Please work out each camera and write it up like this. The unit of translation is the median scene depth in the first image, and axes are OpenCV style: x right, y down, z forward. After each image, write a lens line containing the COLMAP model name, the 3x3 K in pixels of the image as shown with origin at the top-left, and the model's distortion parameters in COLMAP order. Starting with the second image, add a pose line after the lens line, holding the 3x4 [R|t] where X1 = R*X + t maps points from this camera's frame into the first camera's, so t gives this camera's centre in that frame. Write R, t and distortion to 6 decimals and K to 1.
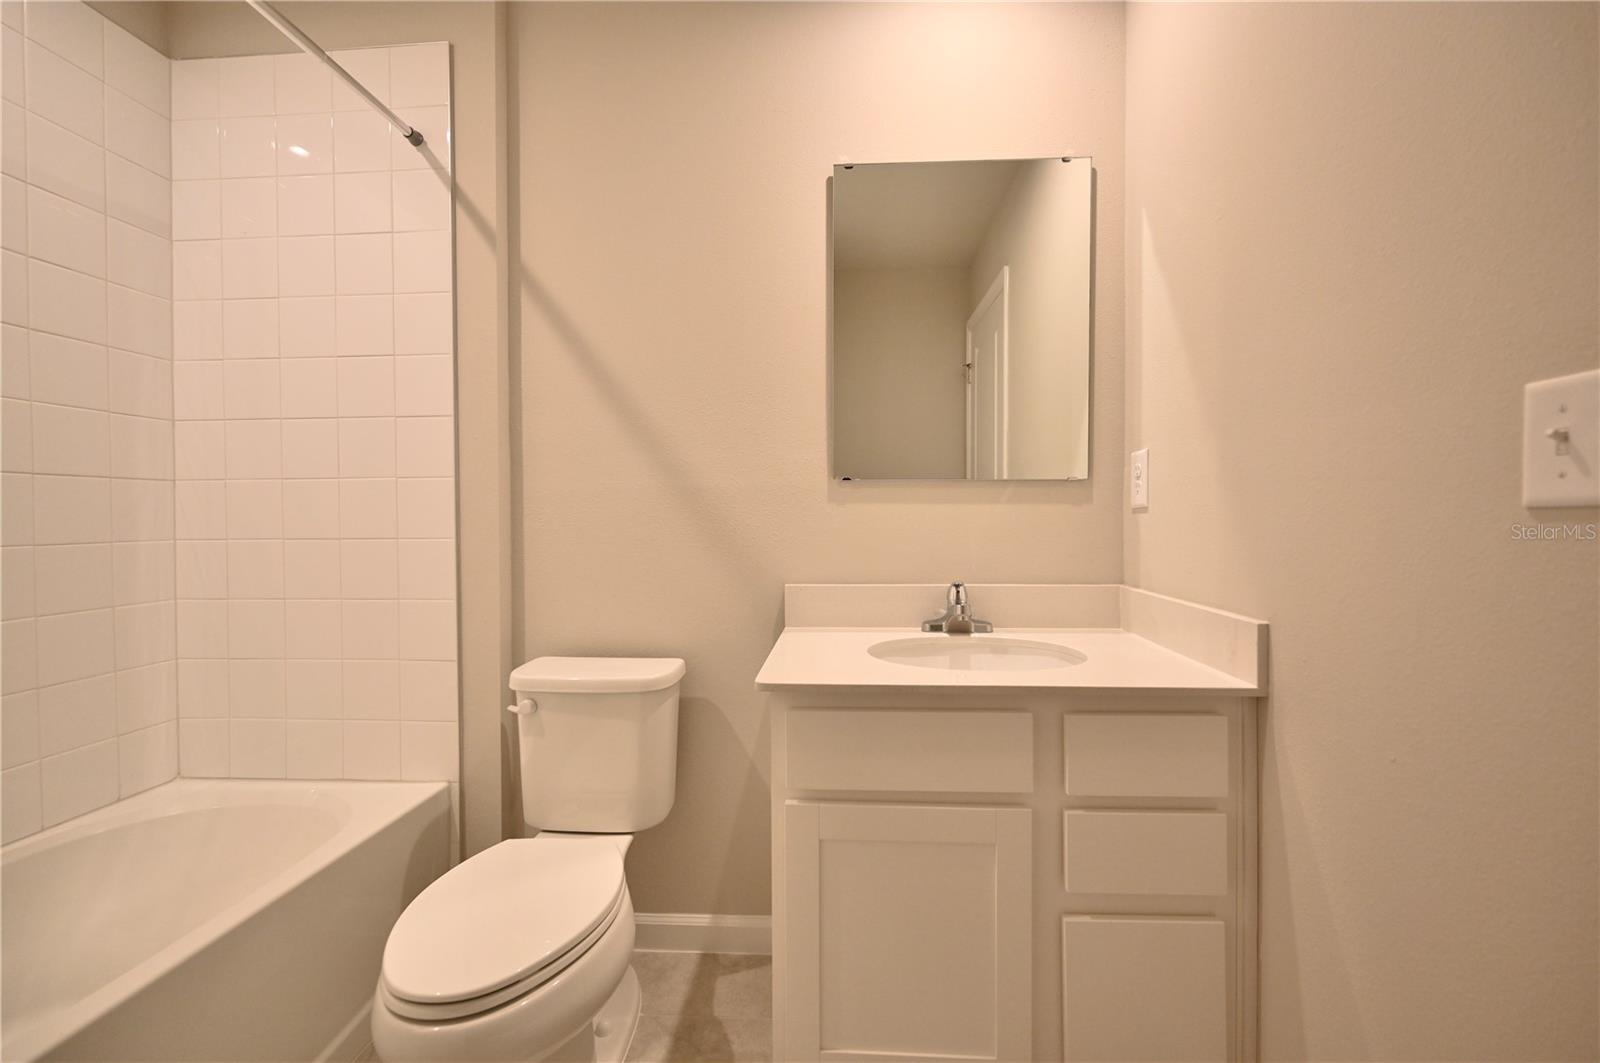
lens RADIAL K [[684.2, 0, 800.0], [0, 684.2, 531.5], [0, 0, 1]] dist [-0.006940, -0.000234]
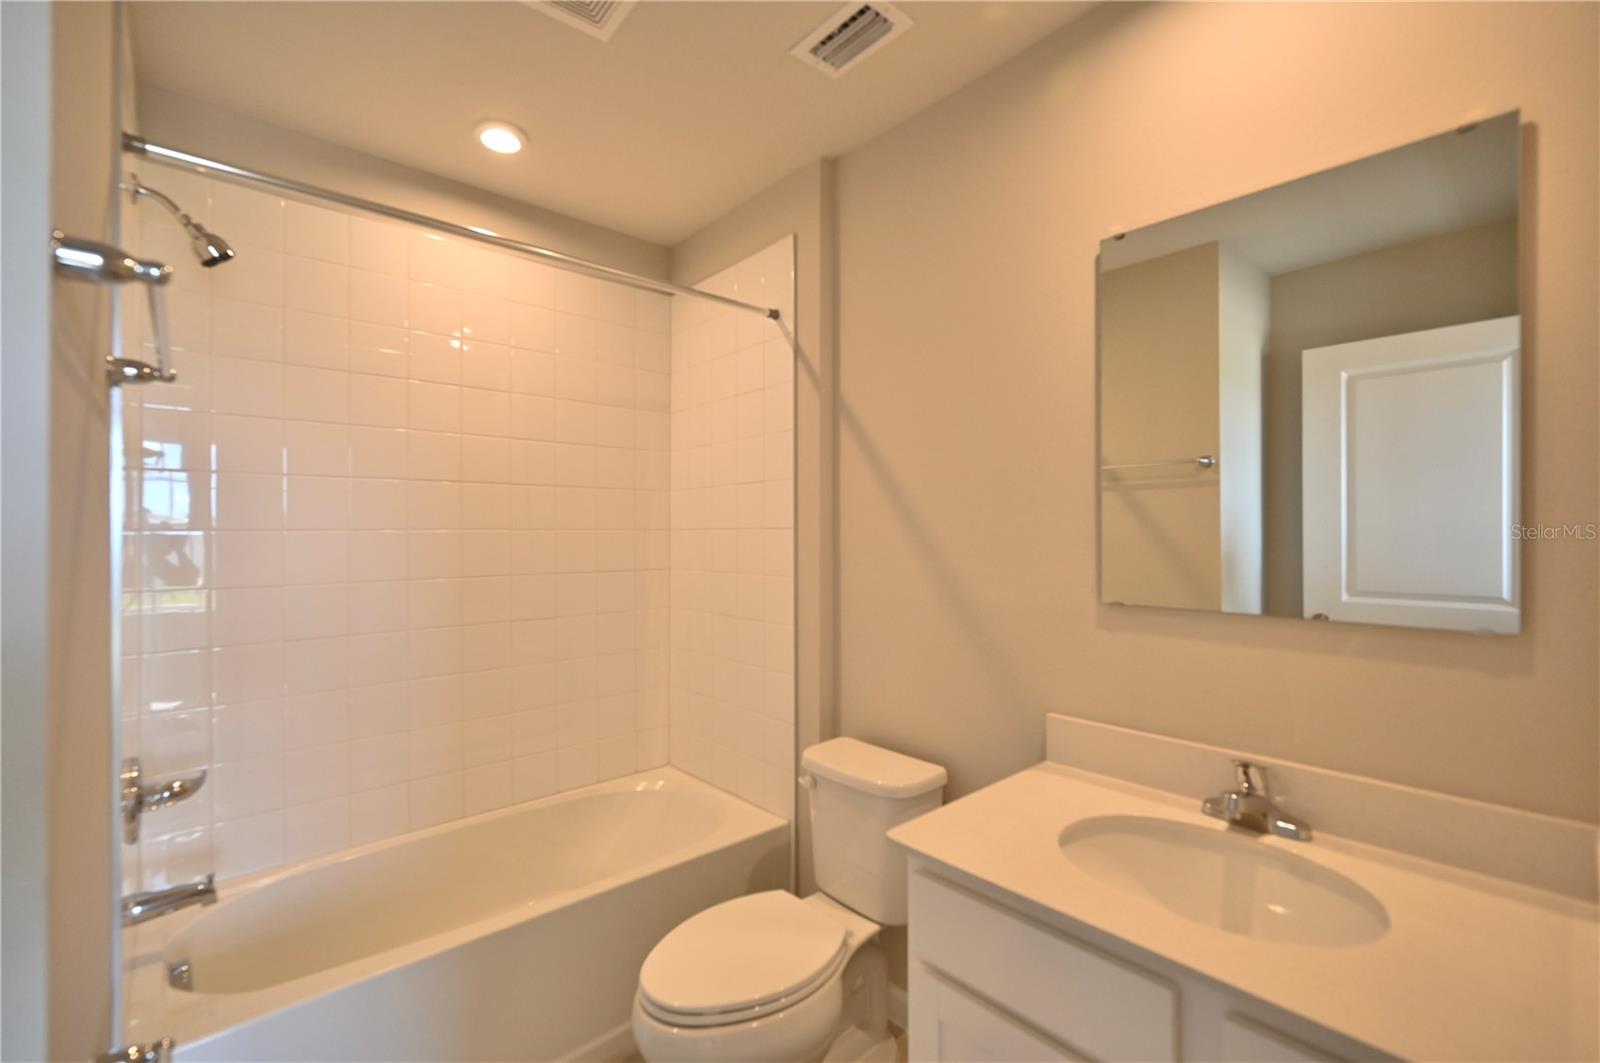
lens RADIAL K [[684.2, 0, 800.0], [0, 684.2, 531.5], [0, 0, 1]] dist [-0.006940, -0.000234]
pose [[0.705386, 0.001537, -0.708822, 0.391859], [-0.013819, 0.999837, -0.011584, -0.150945], [0.708689, 0.017967, 0.705293, 0.123826]]
